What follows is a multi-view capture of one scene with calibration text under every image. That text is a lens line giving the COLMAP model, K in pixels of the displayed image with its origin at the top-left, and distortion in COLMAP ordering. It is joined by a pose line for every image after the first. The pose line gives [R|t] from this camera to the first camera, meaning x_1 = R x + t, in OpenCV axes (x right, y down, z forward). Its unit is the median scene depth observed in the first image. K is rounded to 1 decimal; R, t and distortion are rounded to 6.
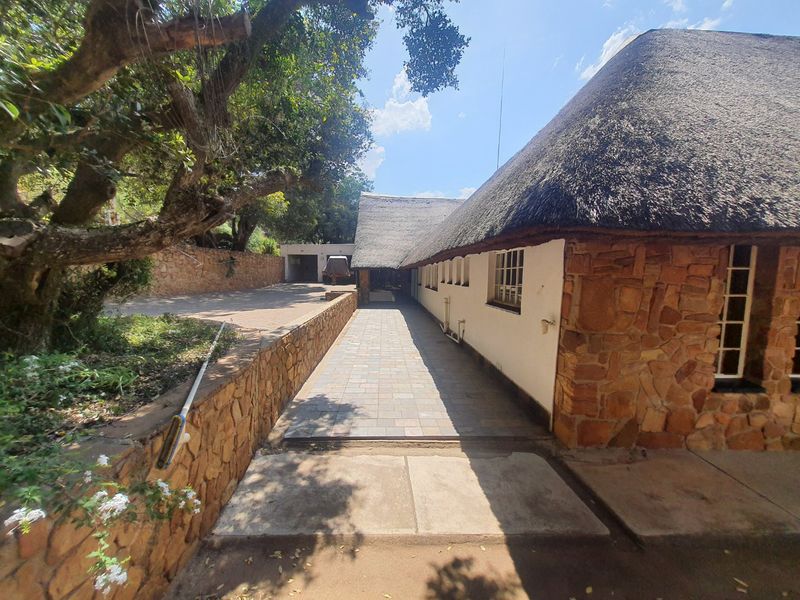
lens RADIAL K [[314.1, 0, 395.4], [0, 314.1, 304.5], [0, 0, 1]] dist [0.000008, 0.000433]
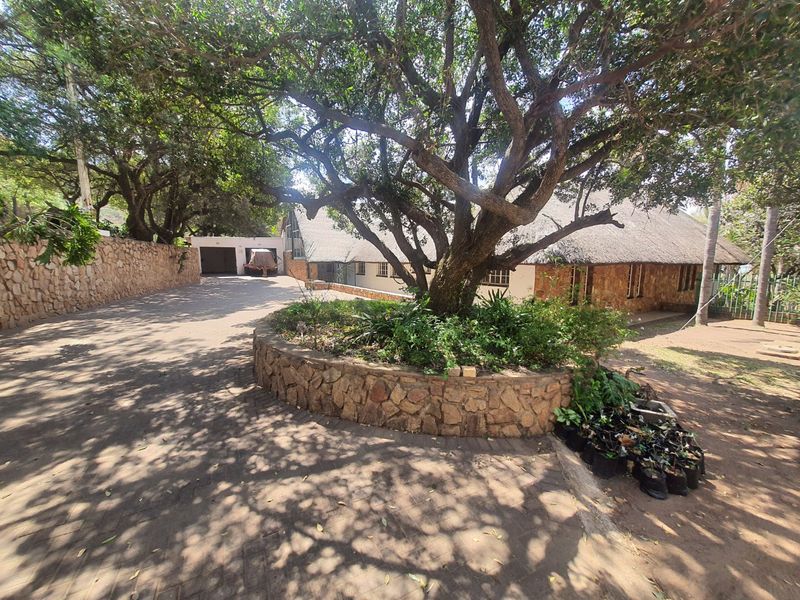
lens RADIAL K [[314.1, 0, 398.0], [0, 314.1, 302.2], [0, 0, 1]] dist [0.000008, 0.000433]
pose [[0.873784, -0.077183, 0.480151, -2.097972], [0.059072, 0.996859, 0.052744, -0.046036], [-0.482714, -0.017723, 0.875599, -1.005913]]
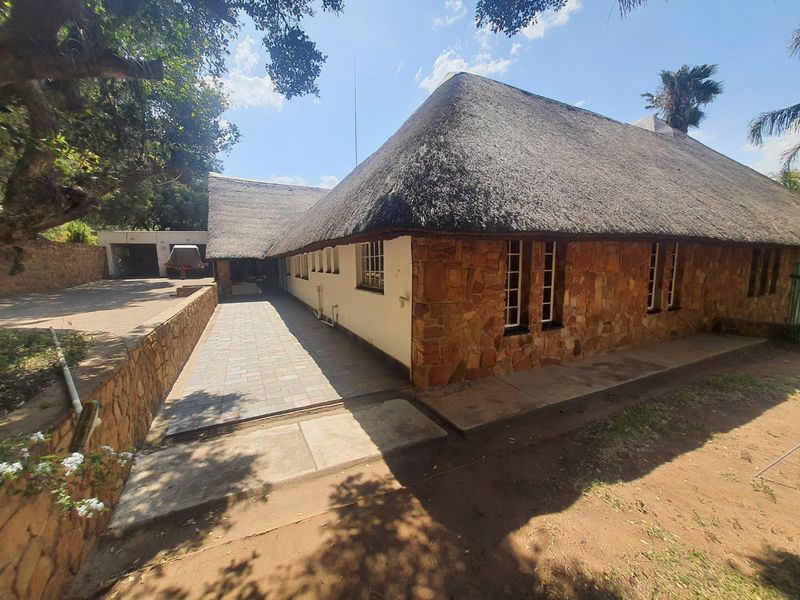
lens RADIAL K [[314.1, 0, 397.7], [0, 314.1, 303.6], [0, 0, 1]] dist [0.000008, 0.000433]
pose [[0.912686, -0.077723, 0.401203, -0.061900], [0.064482, 0.996838, 0.046424, 0.018419], [-0.403542, -0.016500, 0.914812, -0.188461]]
